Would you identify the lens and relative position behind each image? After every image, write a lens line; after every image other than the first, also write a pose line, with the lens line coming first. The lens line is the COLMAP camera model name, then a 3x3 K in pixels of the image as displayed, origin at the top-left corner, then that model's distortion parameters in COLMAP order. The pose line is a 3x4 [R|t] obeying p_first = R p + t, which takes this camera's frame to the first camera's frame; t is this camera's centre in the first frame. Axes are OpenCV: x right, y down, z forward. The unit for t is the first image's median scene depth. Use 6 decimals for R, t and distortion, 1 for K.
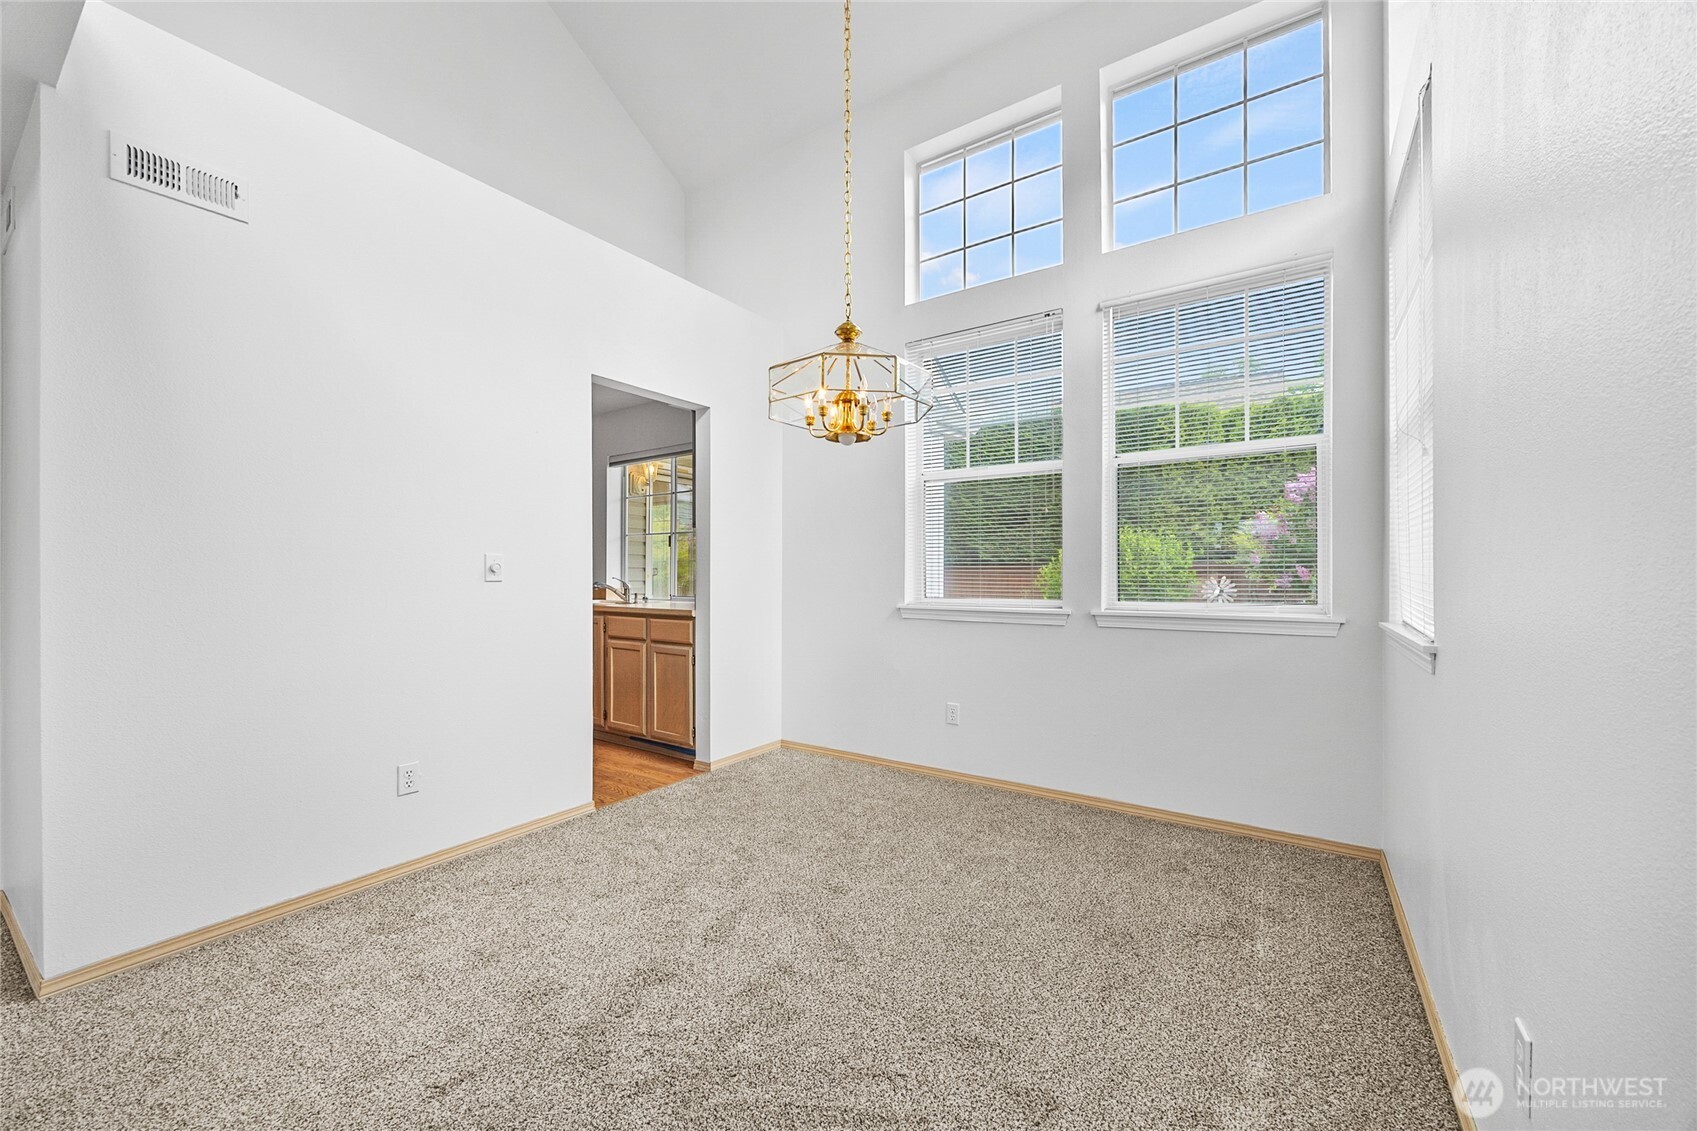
lens RADIAL K [[653.1, 0, 862.7], [0, 653.1, 575.8], [0, 0, 1]] dist [-0.001885, -0.000355]
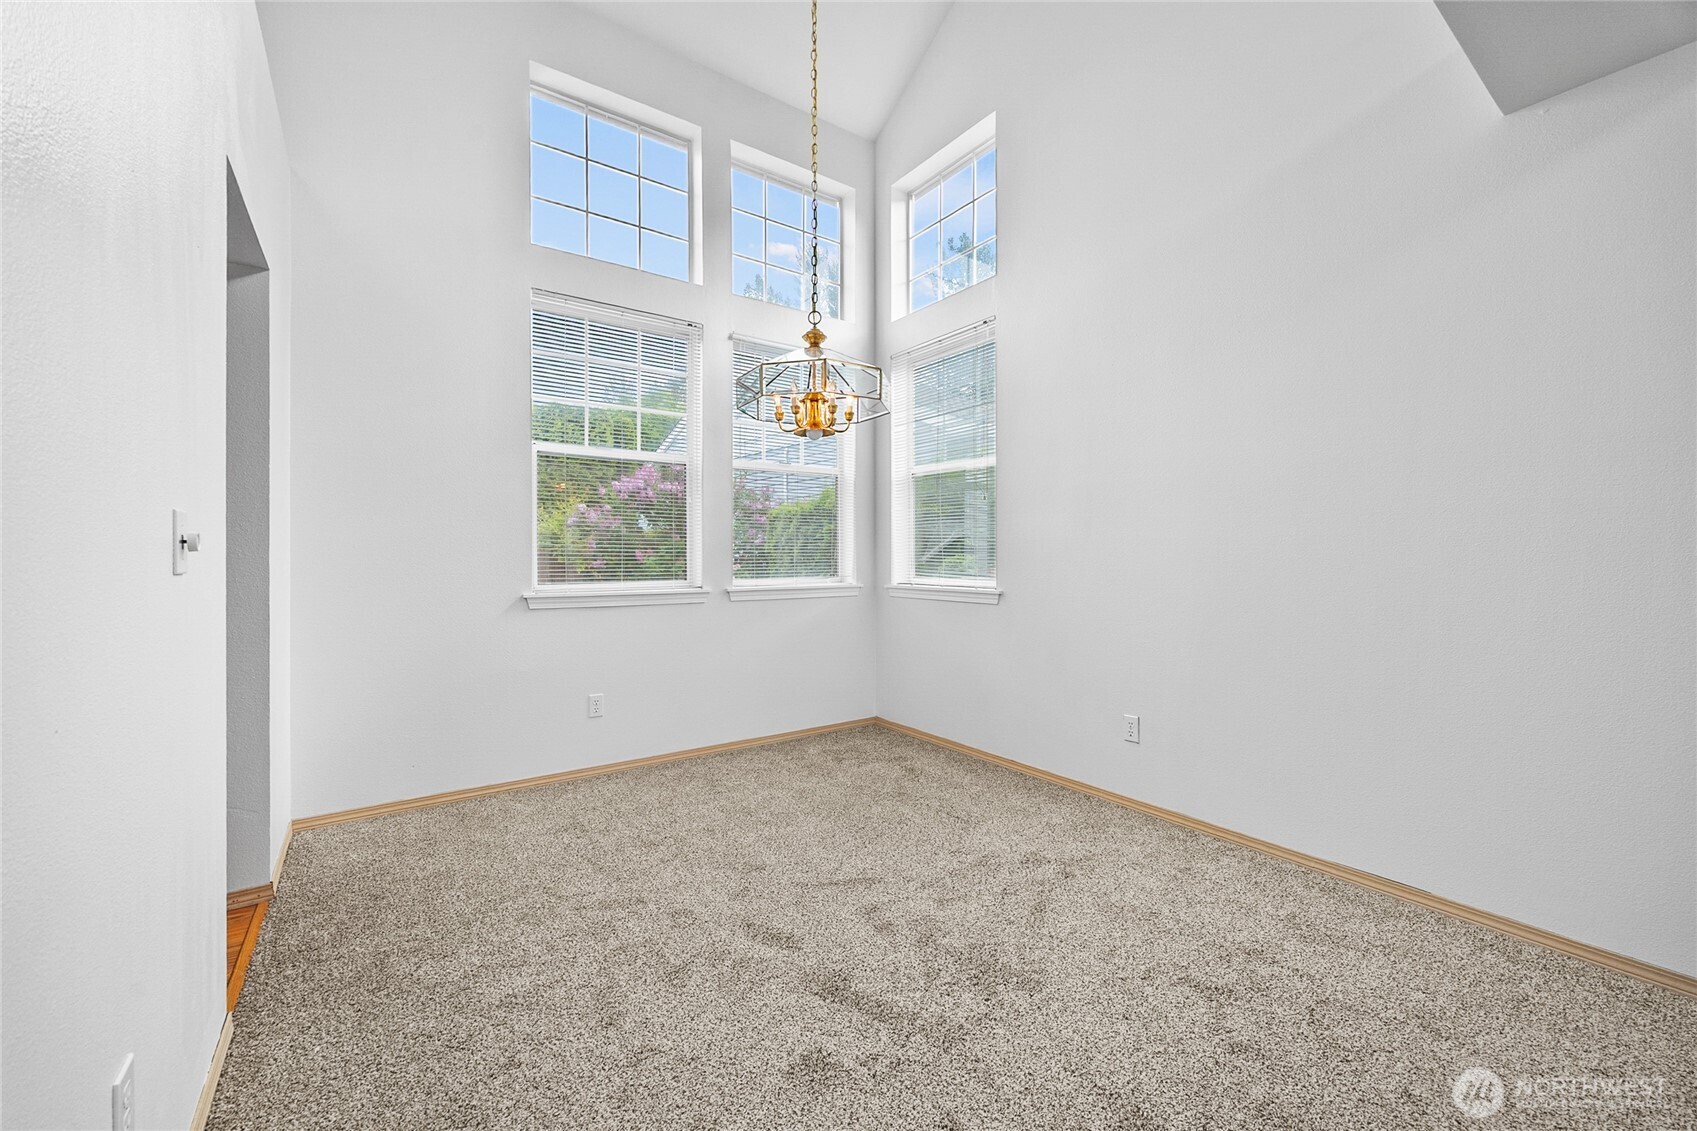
lens RADIAL K [[653.1, 0, 838.3], [0, 653.1, 555.4], [0, 0, 1]] dist [-0.001885, -0.000355]
pose [[0.369960, -0.001771, 0.929046, -0.648095], [0.000113, 0.999998, 0.001862, -0.007391], [-0.929048, -0.000584, 0.369960, 0.347652]]
